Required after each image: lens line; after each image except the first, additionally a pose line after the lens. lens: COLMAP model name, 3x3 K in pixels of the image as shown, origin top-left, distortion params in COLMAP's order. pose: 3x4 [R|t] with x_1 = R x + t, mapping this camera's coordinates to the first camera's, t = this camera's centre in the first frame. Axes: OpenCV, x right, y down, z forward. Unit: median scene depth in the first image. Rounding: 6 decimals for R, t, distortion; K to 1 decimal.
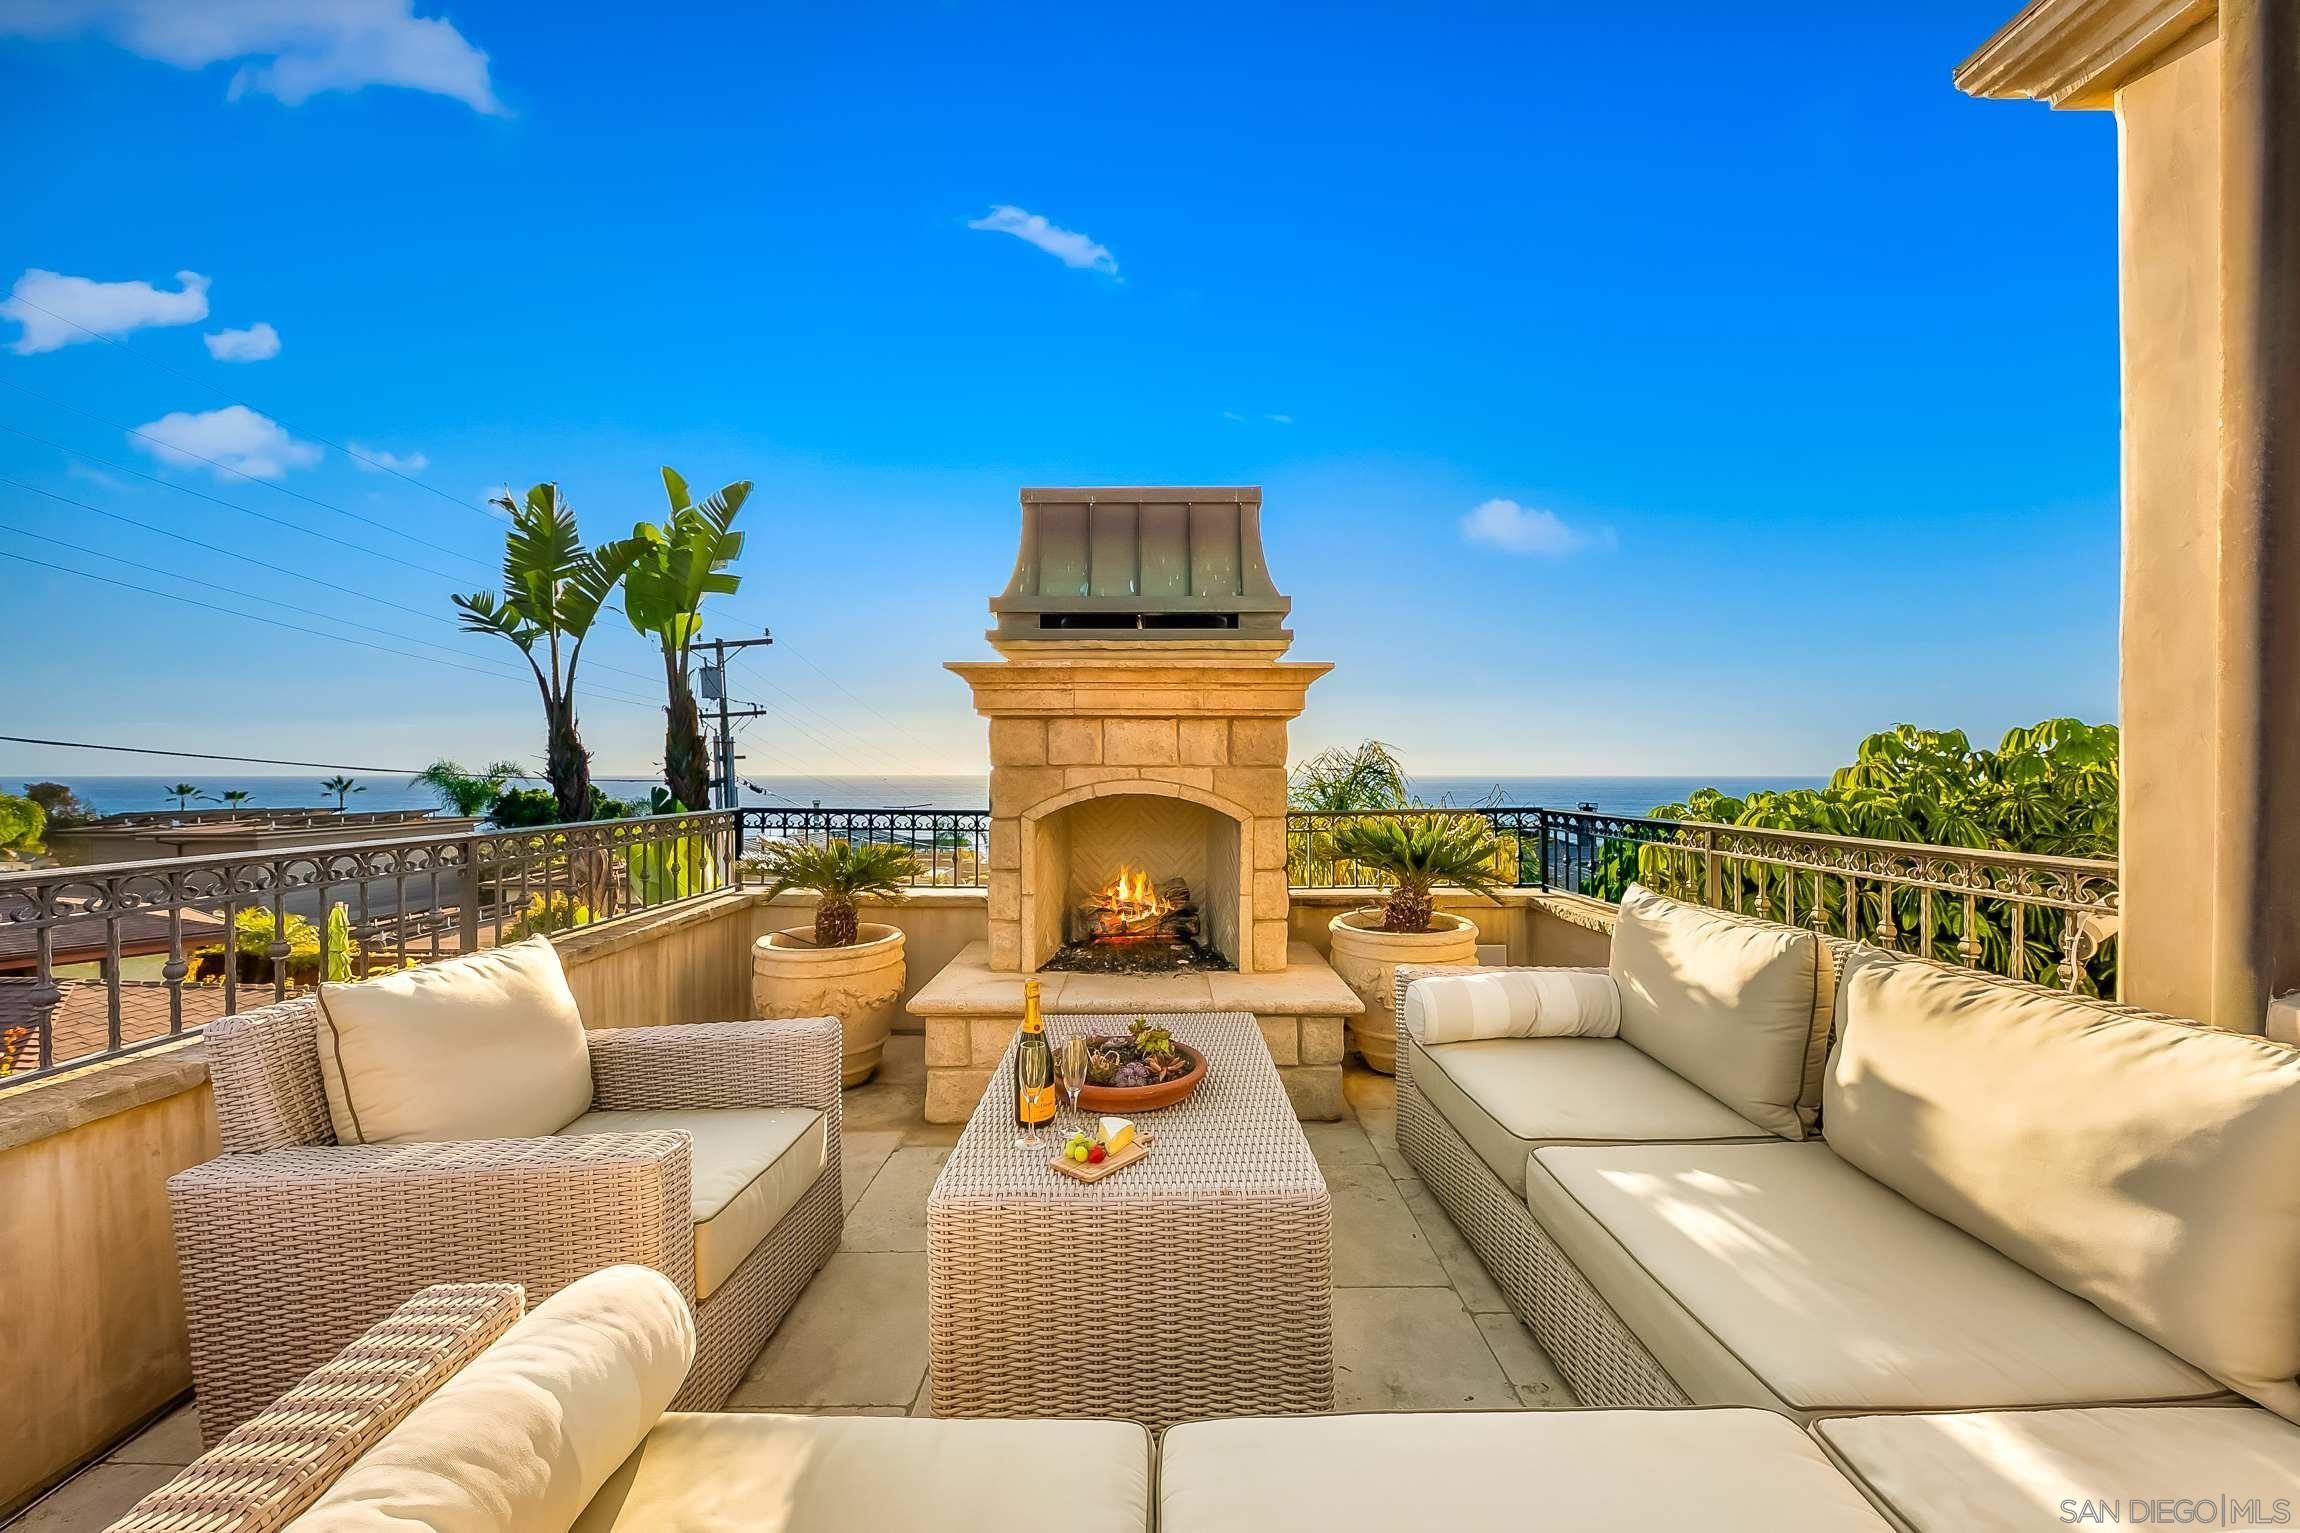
lens RADIAL K [[882.0, 0, 1147.7], [0, 882.0, 772.9], [0, 0, 1]] dist [0.006837, -0.001586]
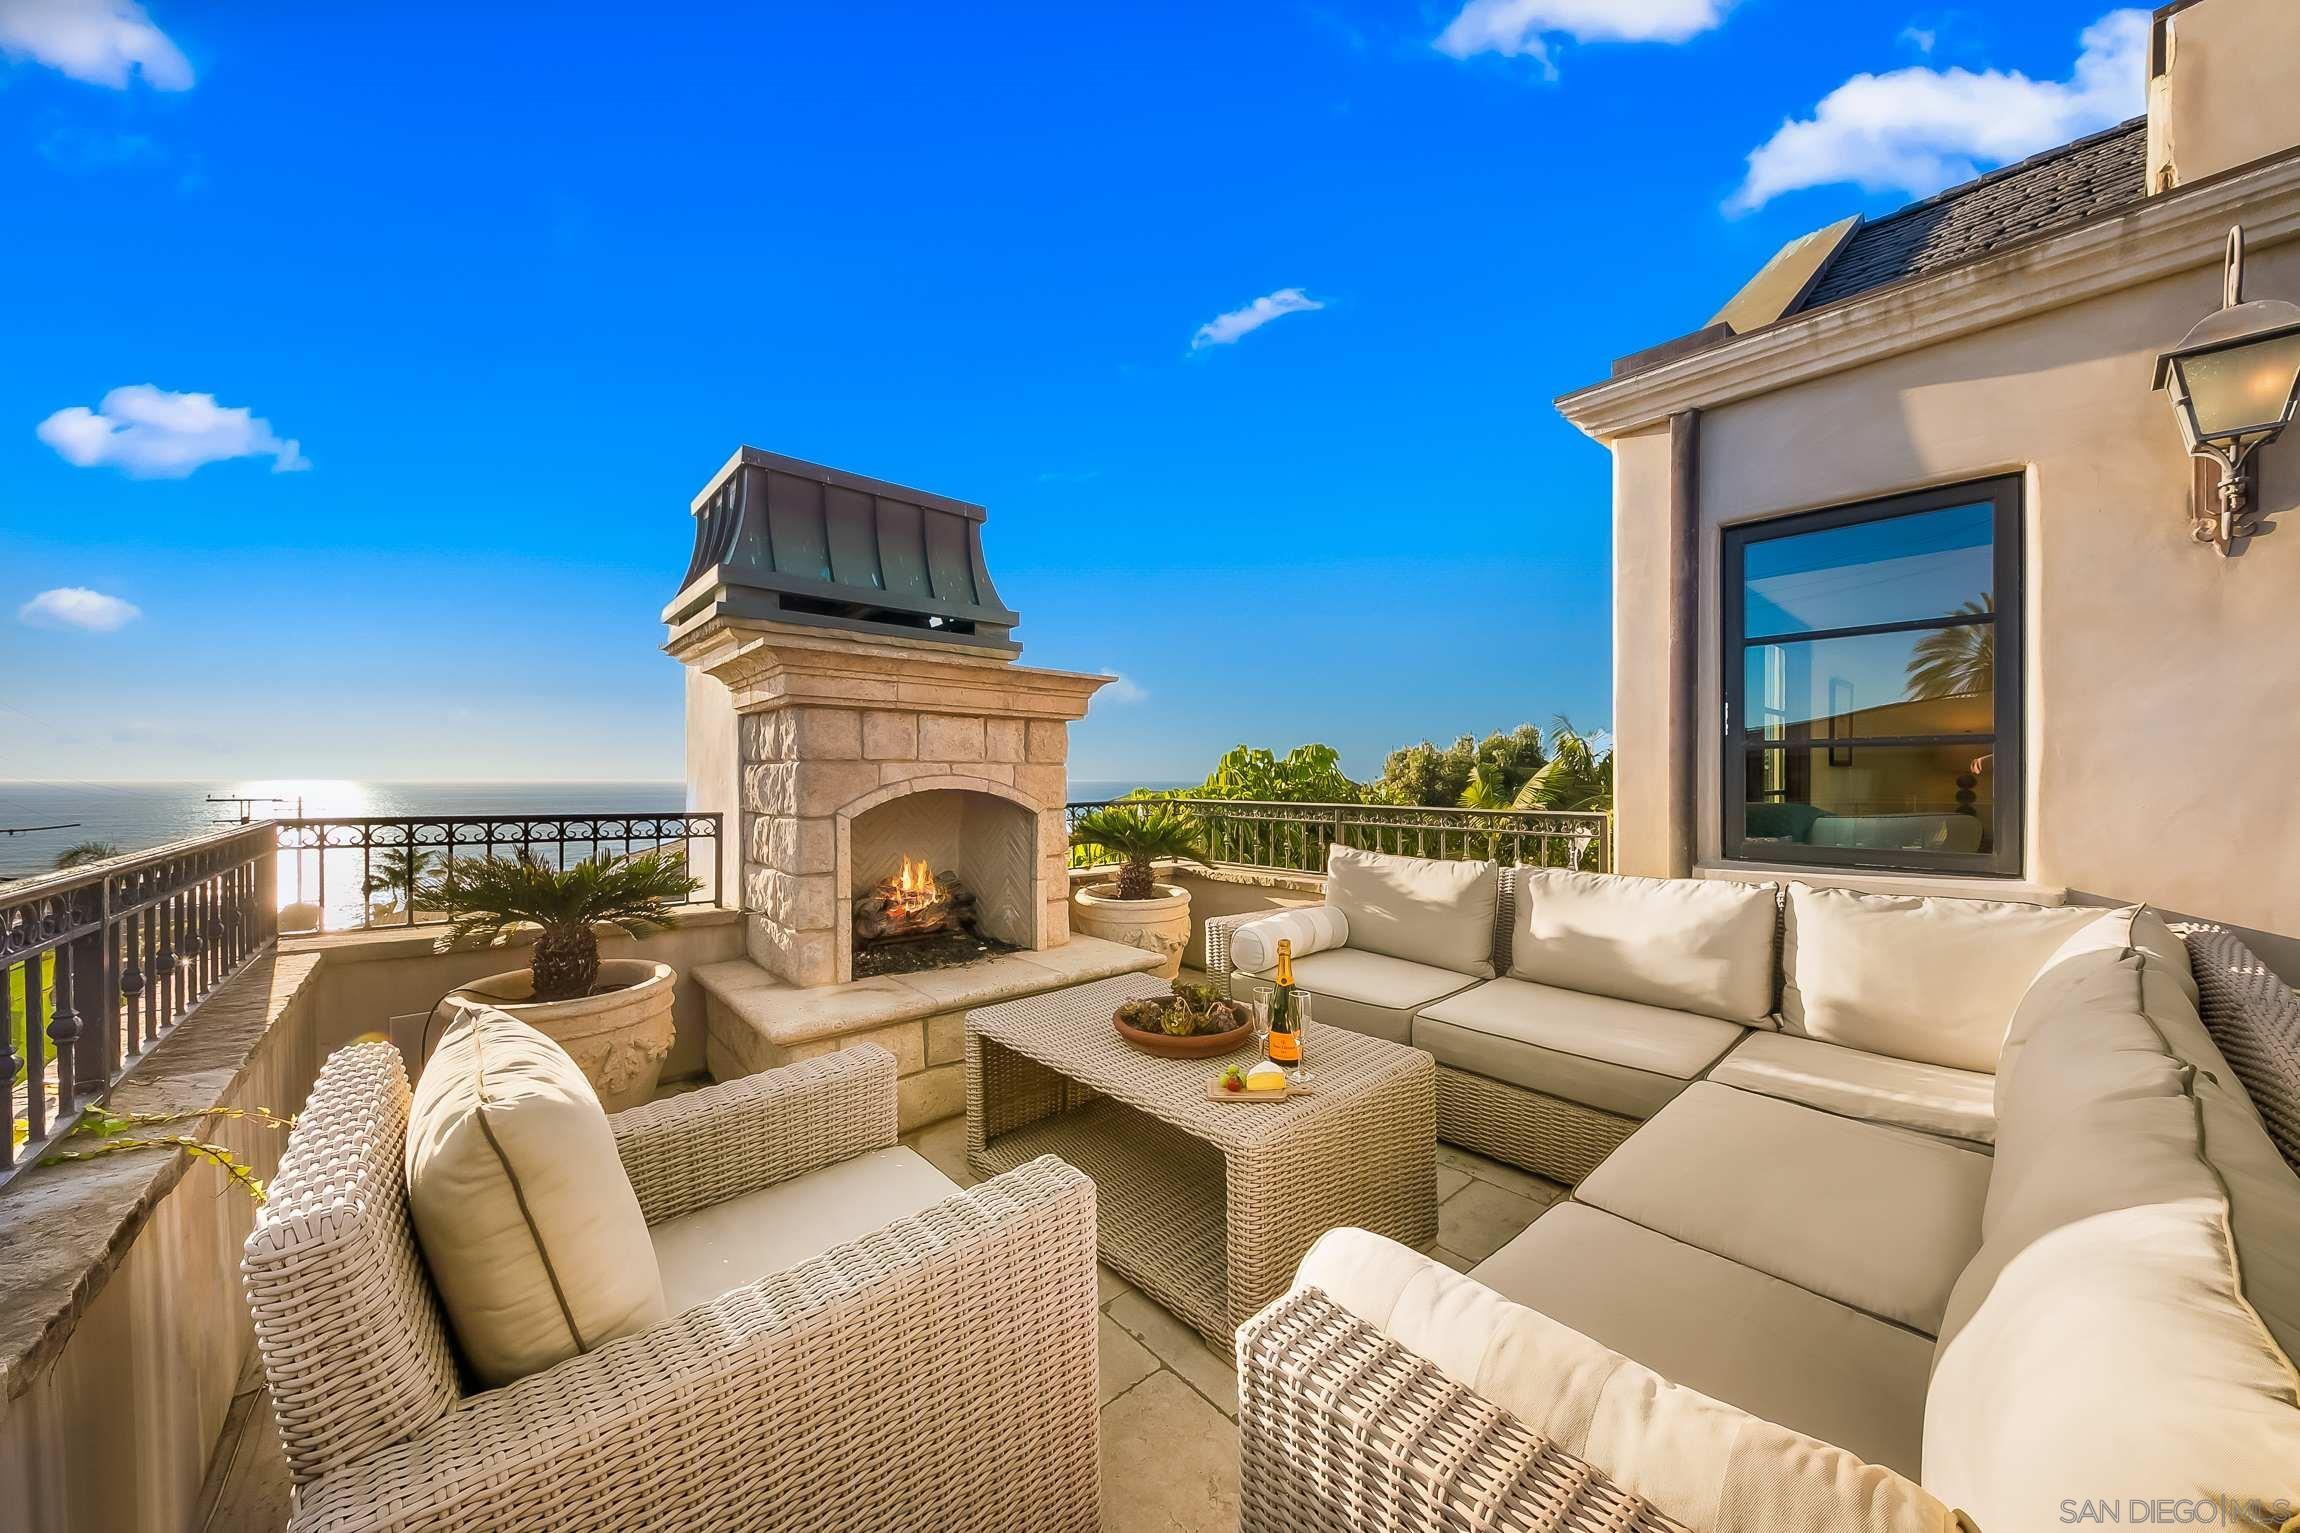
lens RADIAL K [[807.8, 0, 1150.5], [0, 807.8, 778.2], [0, 0, 1]] dist [0.007493, -0.002590]
pose [[0.740909, 0.000692, 0.671605, -0.466826], [0.000050, 0.999999, -0.001086, 0.011915], [-0.671605, 0.000838, 0.740909, 0.153915]]
